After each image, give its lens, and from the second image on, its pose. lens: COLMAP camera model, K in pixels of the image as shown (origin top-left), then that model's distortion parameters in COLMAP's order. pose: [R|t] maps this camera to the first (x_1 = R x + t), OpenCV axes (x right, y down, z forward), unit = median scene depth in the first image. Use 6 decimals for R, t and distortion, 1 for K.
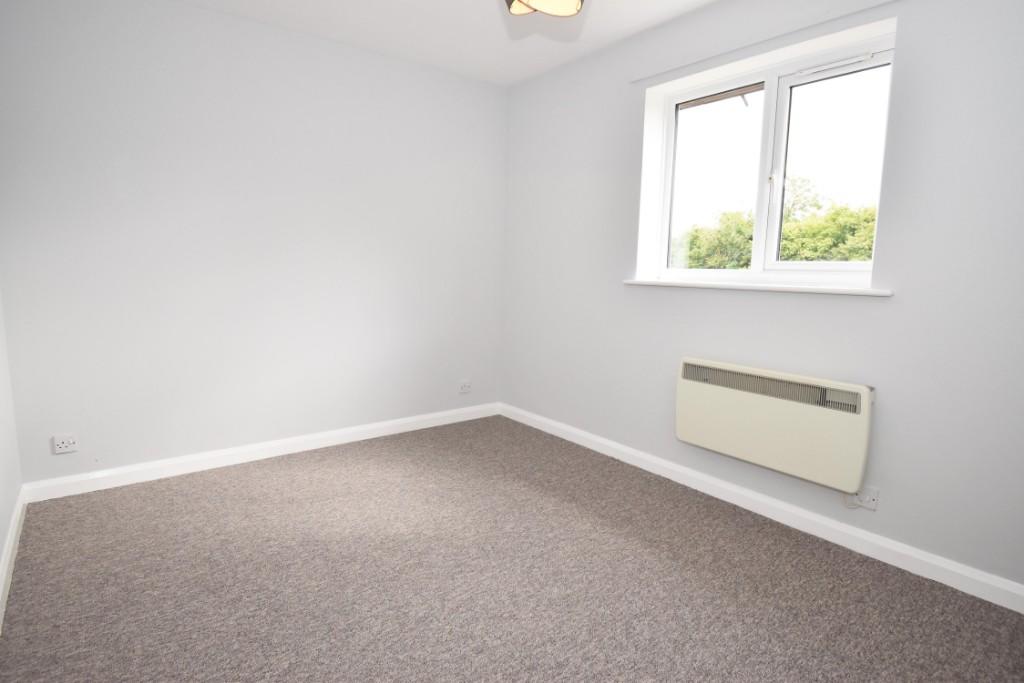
lens RADIAL K [[558.3, 0, 513.4], [0, 558.3, 342.4], [0, 0, 1]] dist [0.001081, -0.000607]
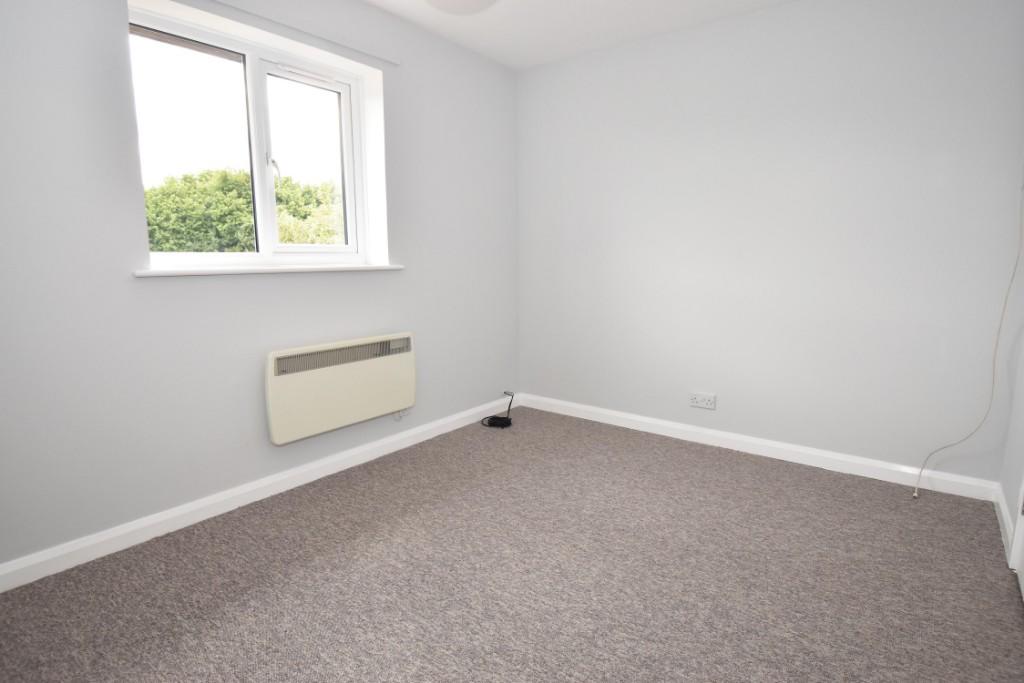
lens RADIAL K [[558.3, 0, 513.4], [0, 558.3, 342.4], [0, 0, 1]] dist [0.001081, -0.000607]
pose [[-0.285610, -0.163600, 0.944278, -0.664275], [0.127150, 0.970142, 0.206539, -0.128399], [-0.949874, 0.179054, -0.256281, 0.896679]]
